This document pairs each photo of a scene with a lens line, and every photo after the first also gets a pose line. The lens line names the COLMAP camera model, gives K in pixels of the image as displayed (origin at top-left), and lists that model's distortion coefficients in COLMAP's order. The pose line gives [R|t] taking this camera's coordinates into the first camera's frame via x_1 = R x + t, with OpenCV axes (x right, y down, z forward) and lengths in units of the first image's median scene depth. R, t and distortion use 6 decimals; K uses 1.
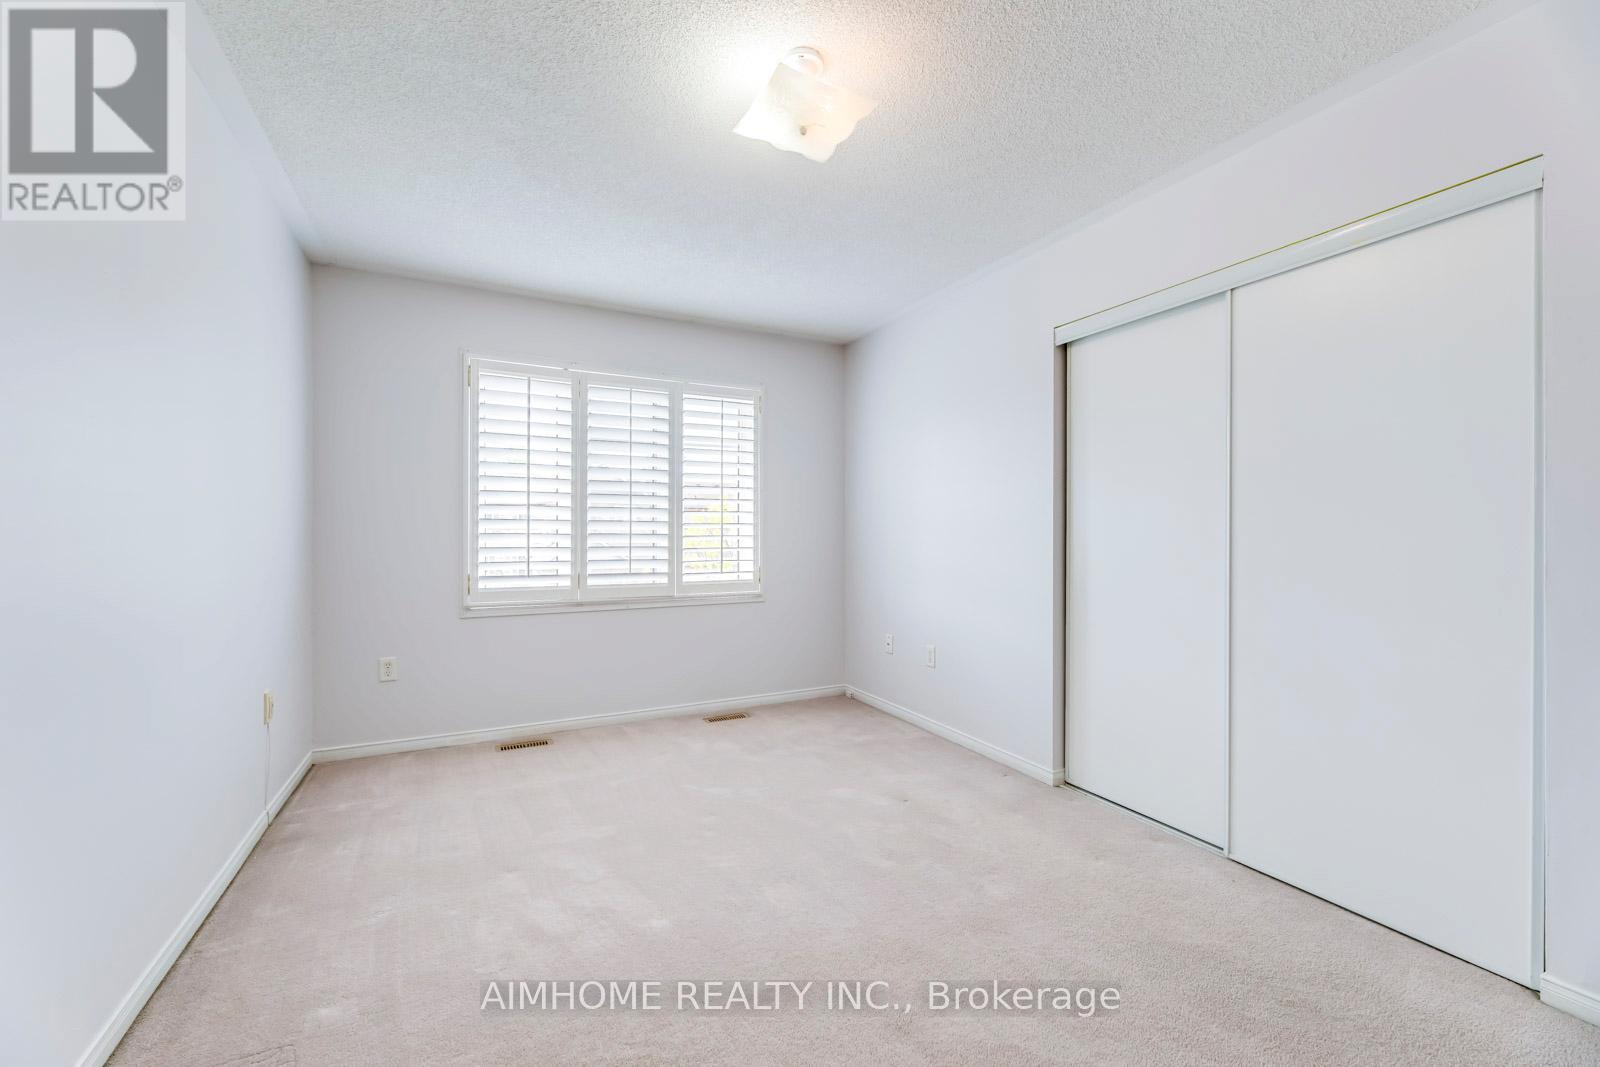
lens RADIAL K [[692.3, 0, 740.1], [0, 692.3, 543.0], [0, 0, 1]] dist [0.009286, -0.001134]
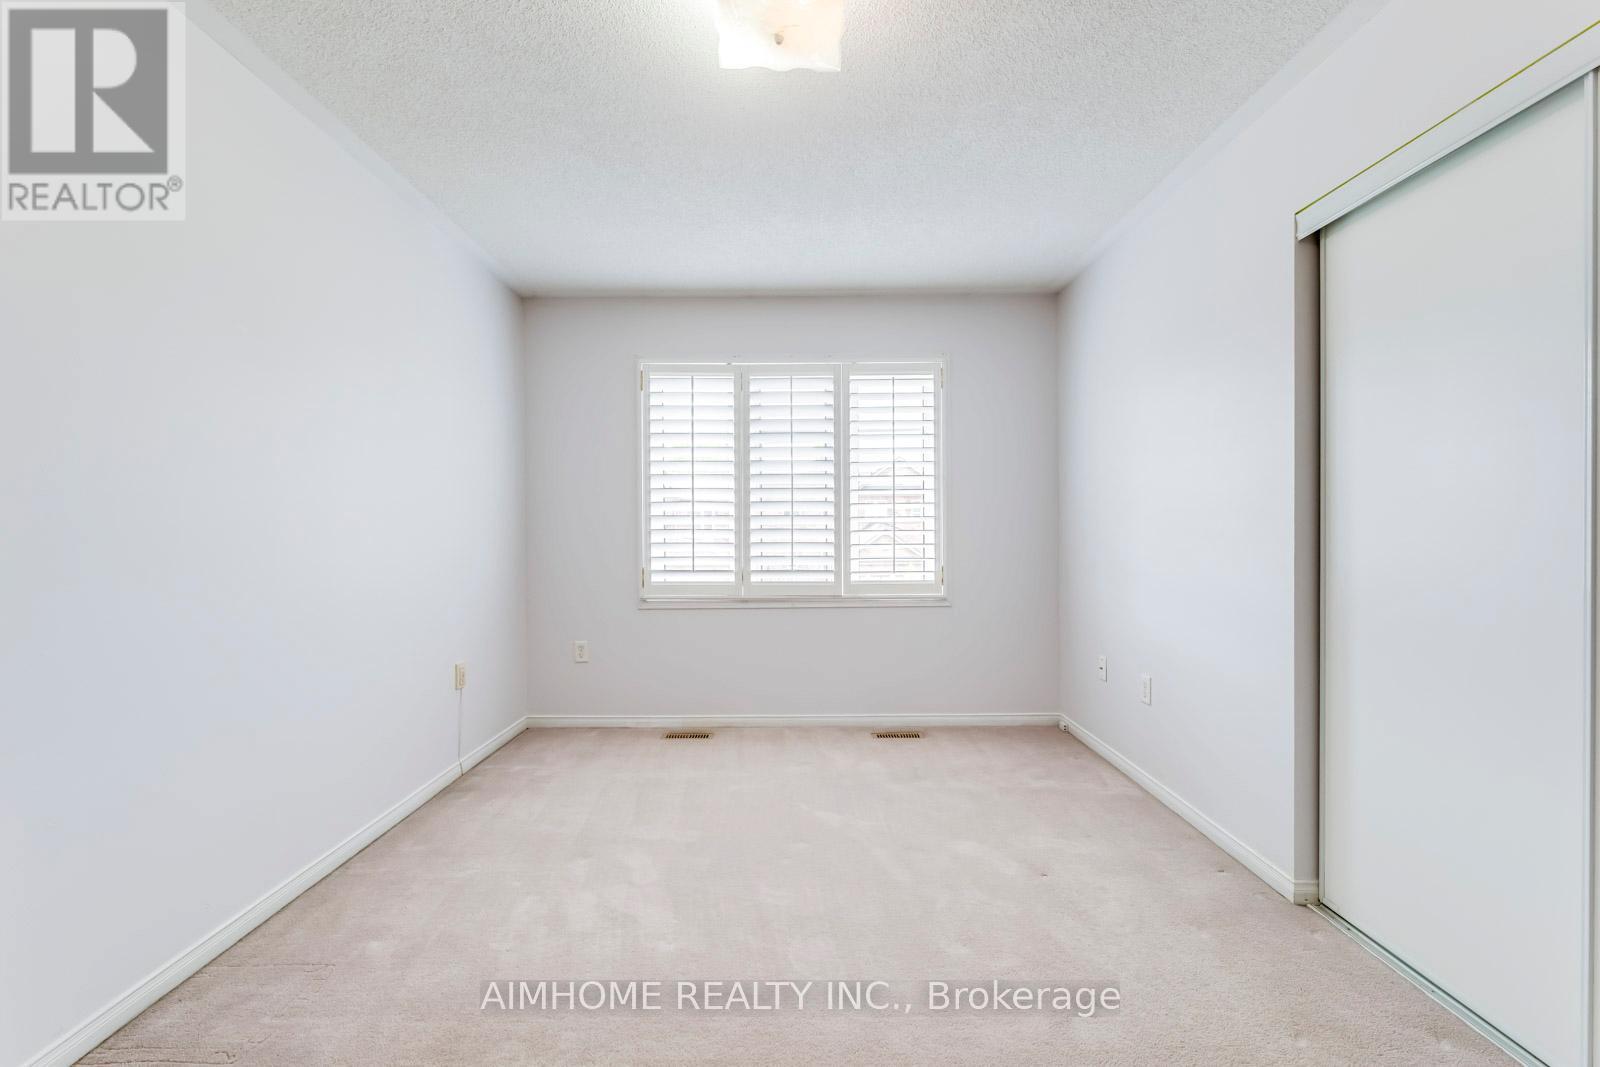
lens RADIAL K [[692.3, 0, 816.2], [0, 692.3, 542.2], [0, 0, 1]] dist [0.009286, -0.001134]
pose [[0.885159, 0.001877, -0.465285, 0.330144], [-0.000007, 0.999992, 0.004020, 0.001325], [0.465289, -0.003556, 0.885152, 0.182160]]
